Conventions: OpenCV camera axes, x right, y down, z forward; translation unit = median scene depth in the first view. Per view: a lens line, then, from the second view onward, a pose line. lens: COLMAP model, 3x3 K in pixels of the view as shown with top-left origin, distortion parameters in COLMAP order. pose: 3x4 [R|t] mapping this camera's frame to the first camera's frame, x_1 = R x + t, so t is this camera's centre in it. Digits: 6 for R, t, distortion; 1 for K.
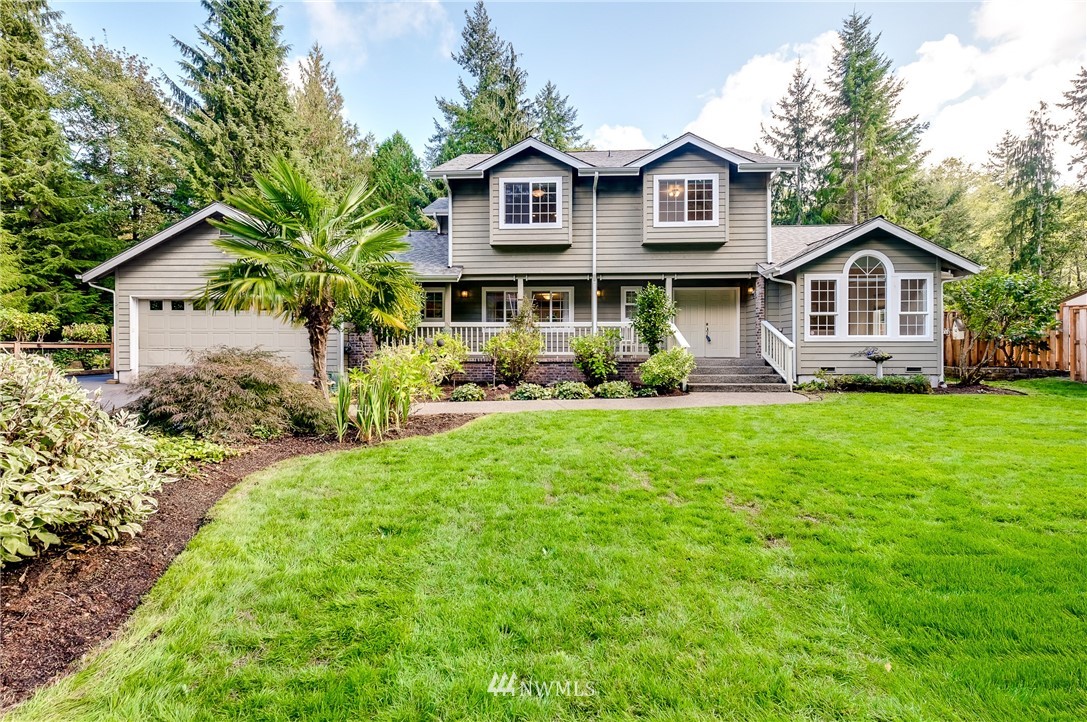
lens RADIAL K [[480.6, 0, 560.7], [0, 480.6, 335.9], [0, 0, 1]] dist [-0.007892, 0.002703]
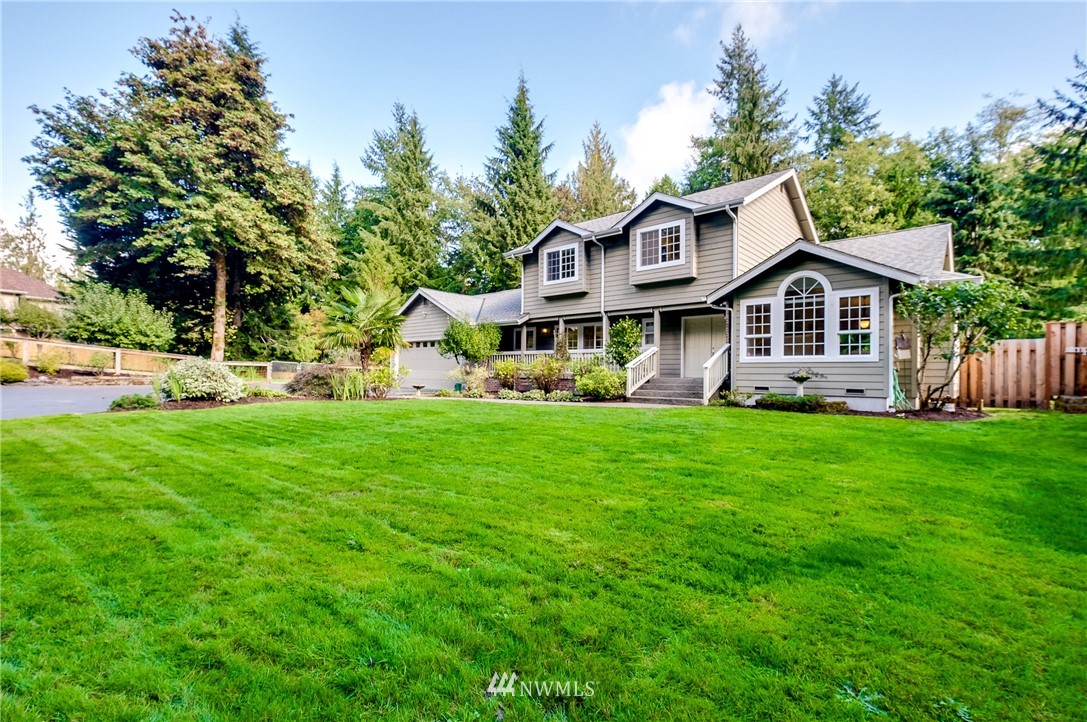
lens RADIAL K [[480.6, 0, 543.3], [0, 480.6, 365.9], [0, 0, 1]] dist [-0.007892, 0.002703]
pose [[0.772680, -0.000018, -0.634796, 0.789117], [0.002191, 0.999994, 0.002639, 0.014629], [0.634792, -0.003431, 0.772675, -0.115445]]
